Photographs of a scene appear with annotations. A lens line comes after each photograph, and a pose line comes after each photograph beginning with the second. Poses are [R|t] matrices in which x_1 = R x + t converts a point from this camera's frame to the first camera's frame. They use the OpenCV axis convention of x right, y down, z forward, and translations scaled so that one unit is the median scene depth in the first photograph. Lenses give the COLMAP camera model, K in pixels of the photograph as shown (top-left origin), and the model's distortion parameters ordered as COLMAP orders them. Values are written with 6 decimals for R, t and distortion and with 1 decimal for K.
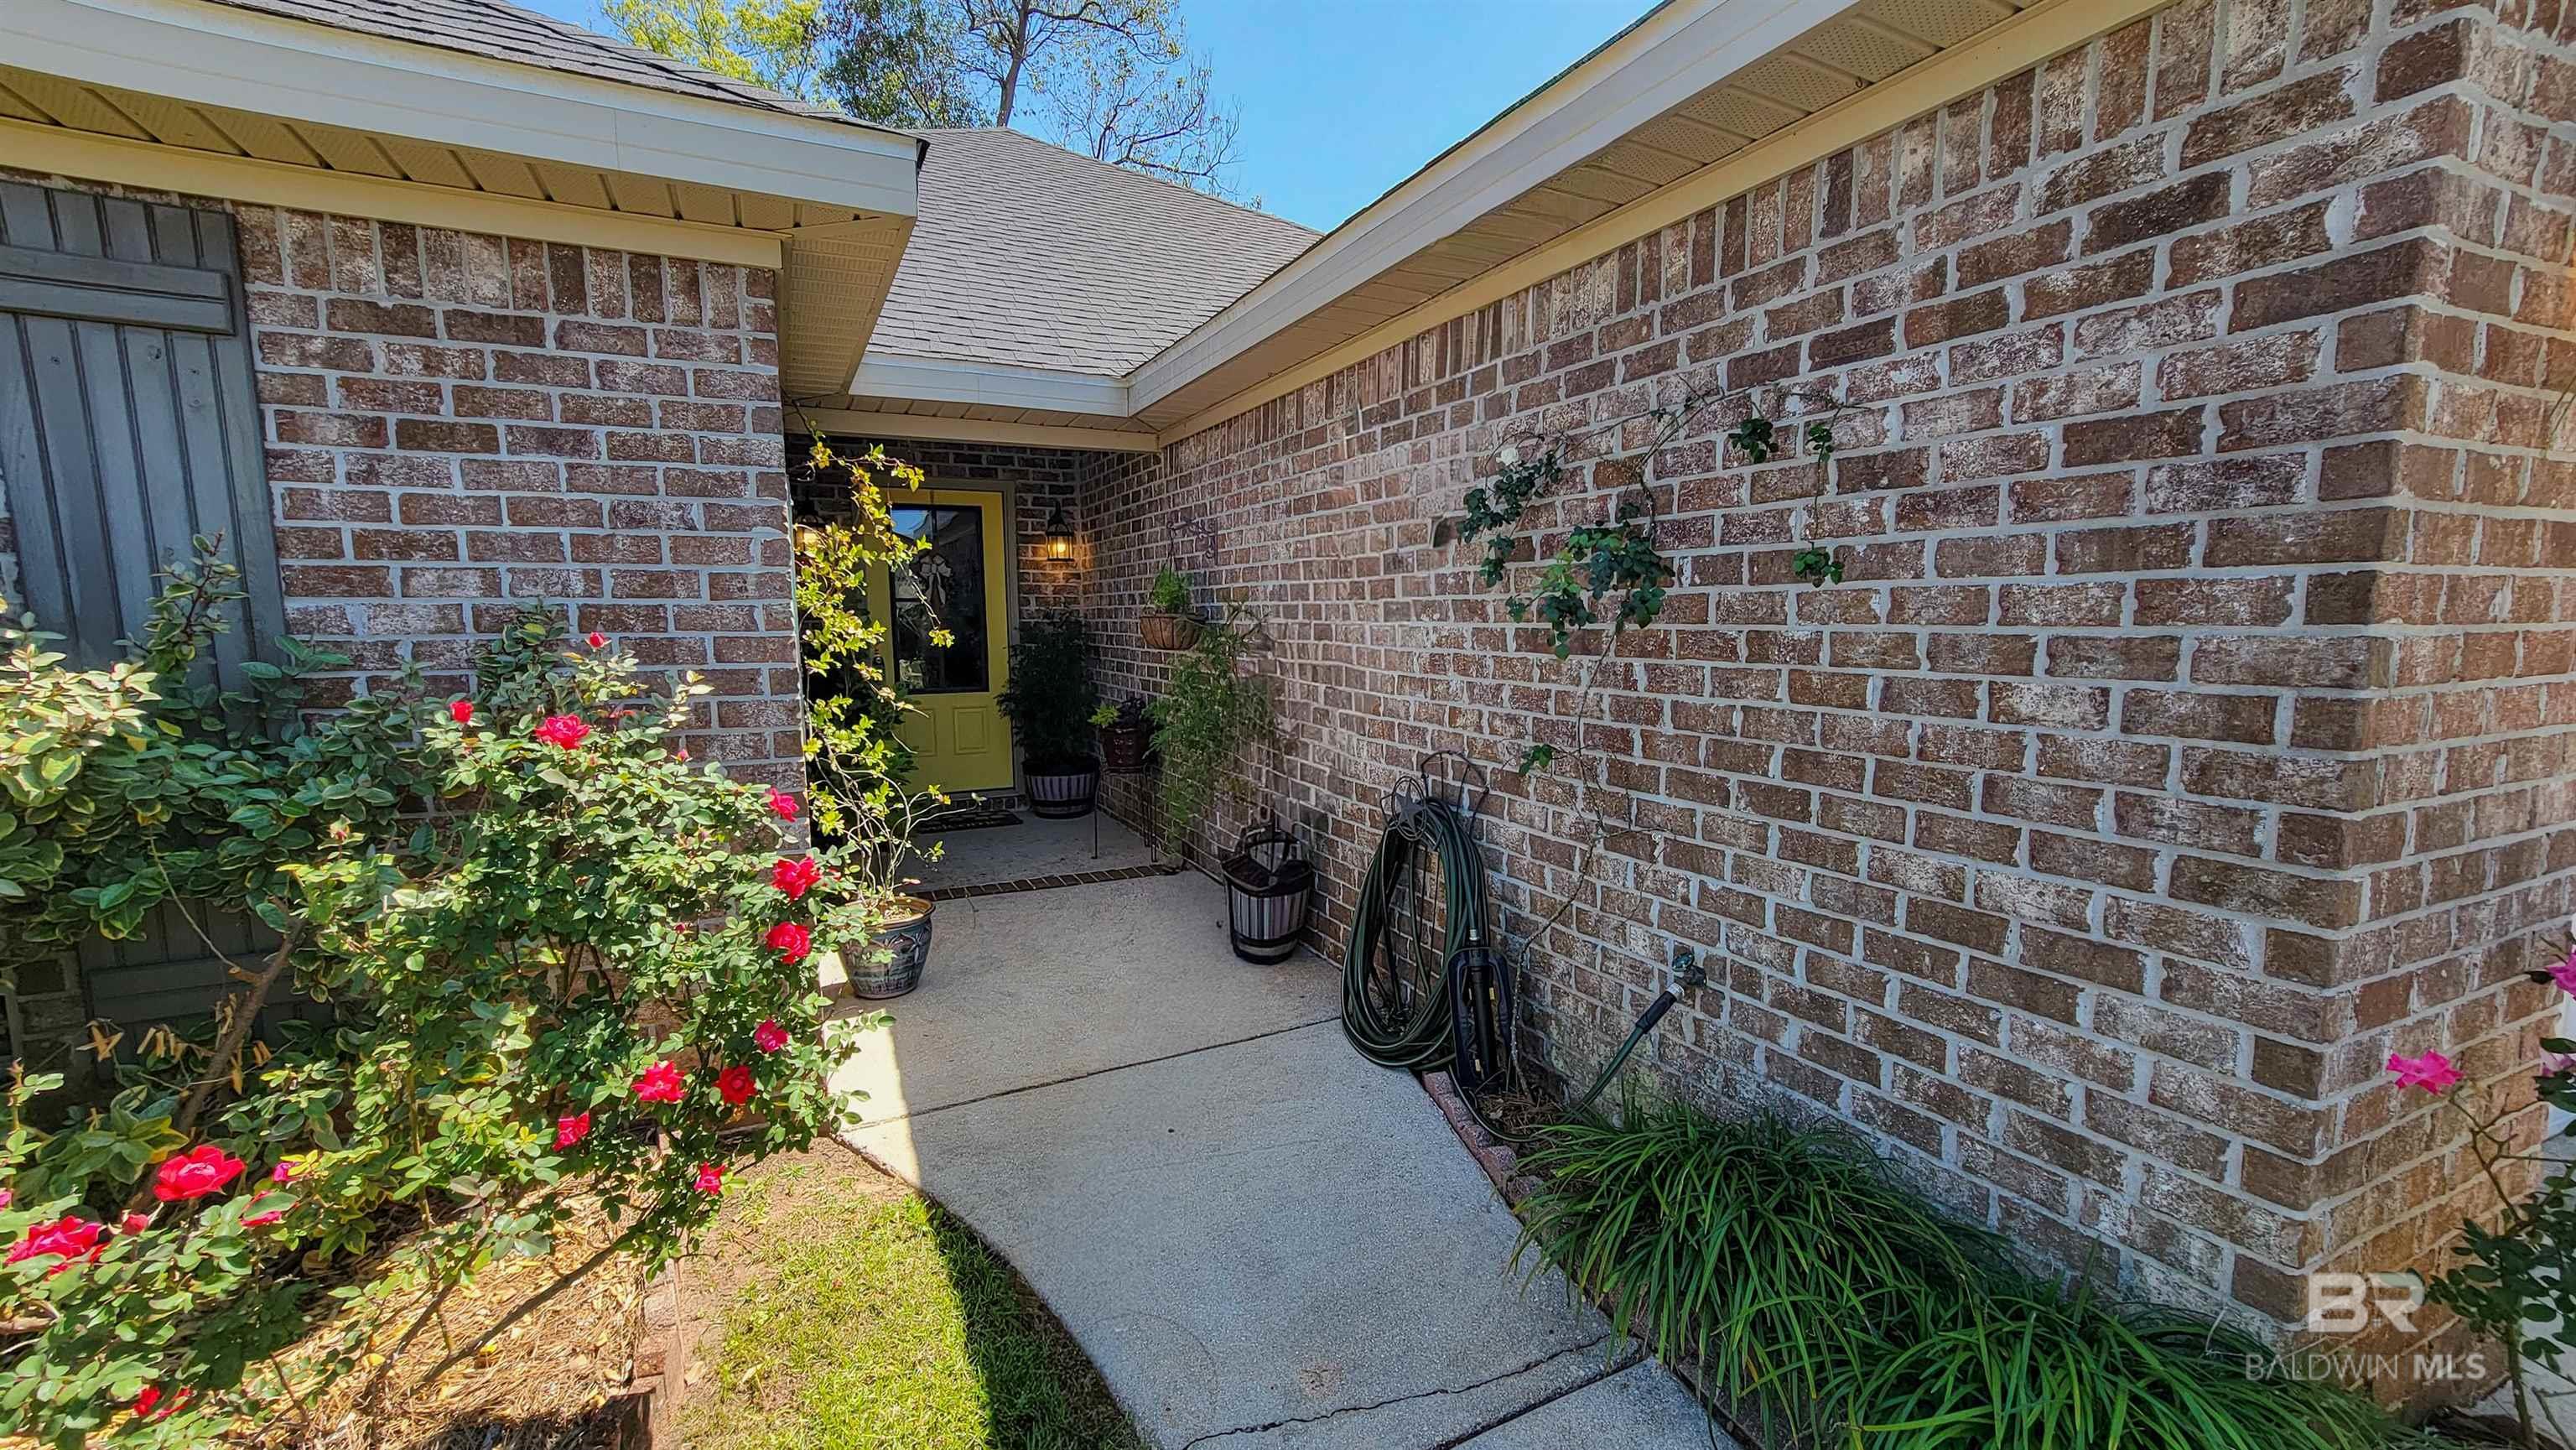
lens RADIAL K [[1073.4, 0, 1295.5], [0, 1073.4, 744.0], [0, 0, 1]] dist [-0.018499, 0.011224]
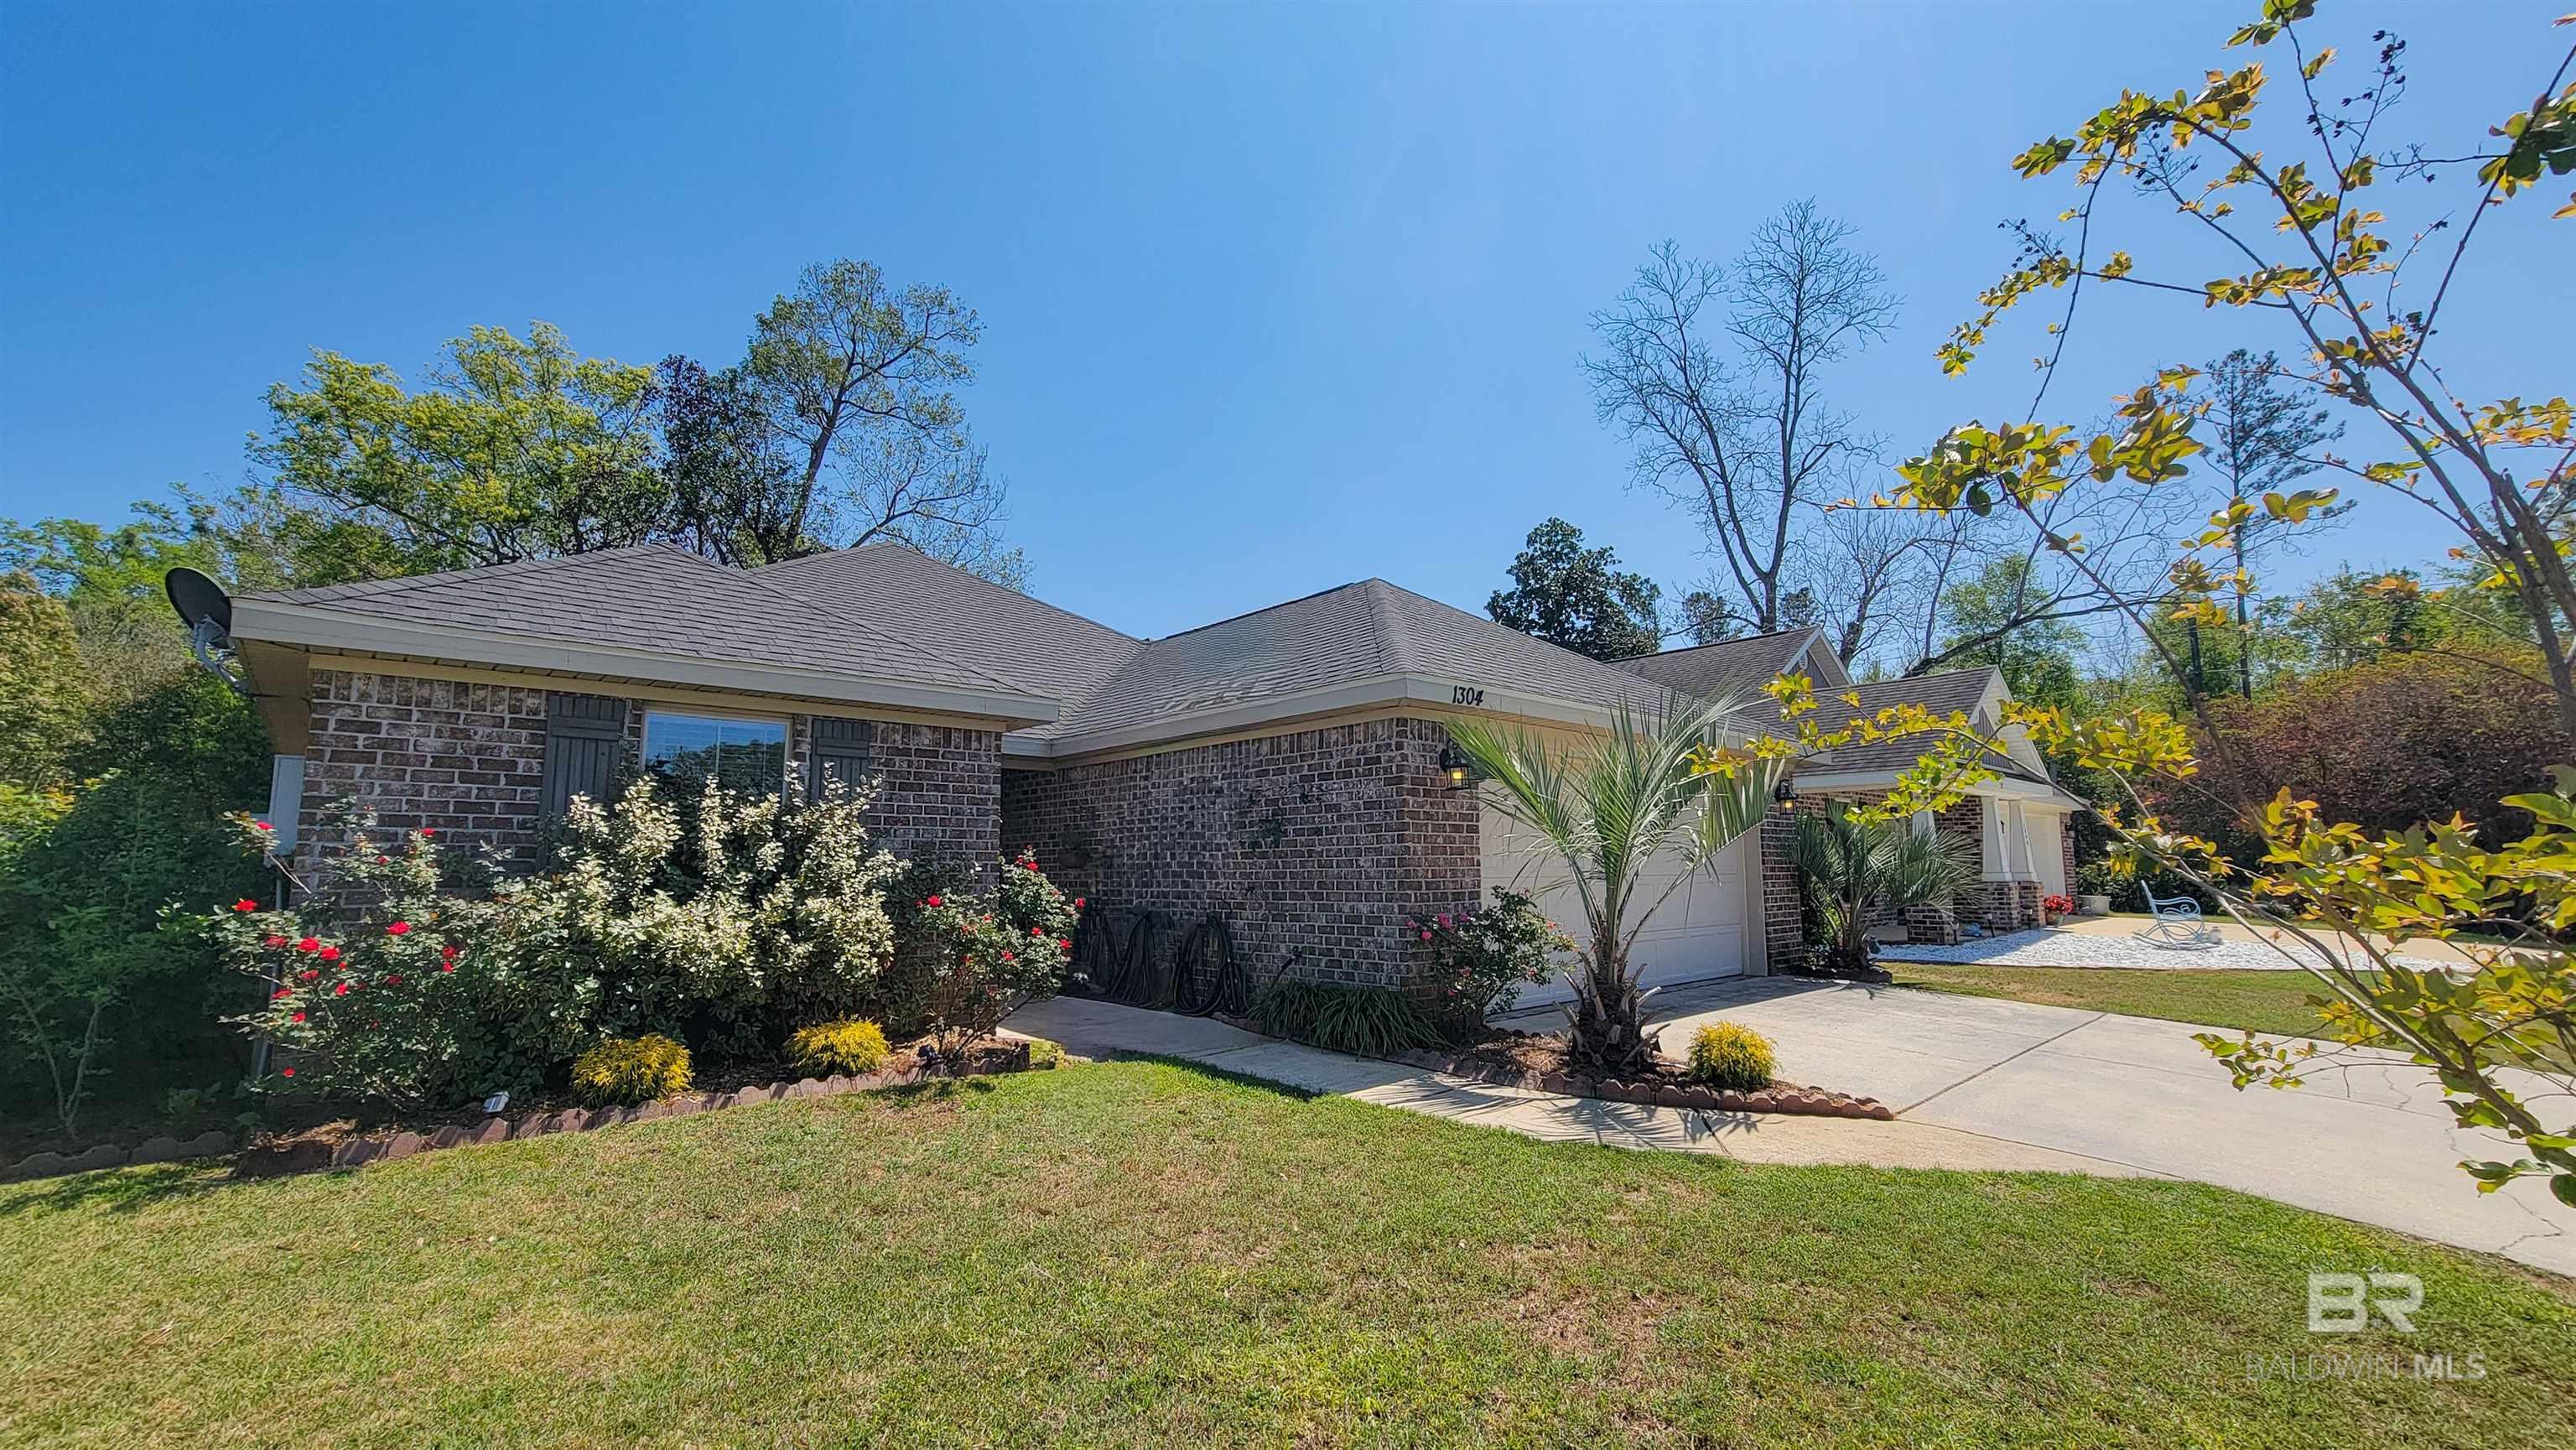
lens RADIAL K [[1073.4, 0, 1295.5], [0, 1073.4, 744.0], [0, 0, 1]] dist [-0.018499, 0.011224]
pose [[0.960086, 0.029672, 0.278125, -0.607743], [0.037463, 0.971756, -0.232995, 0.377651], [-0.277183, 0.234115, 0.931858, -2.355321]]
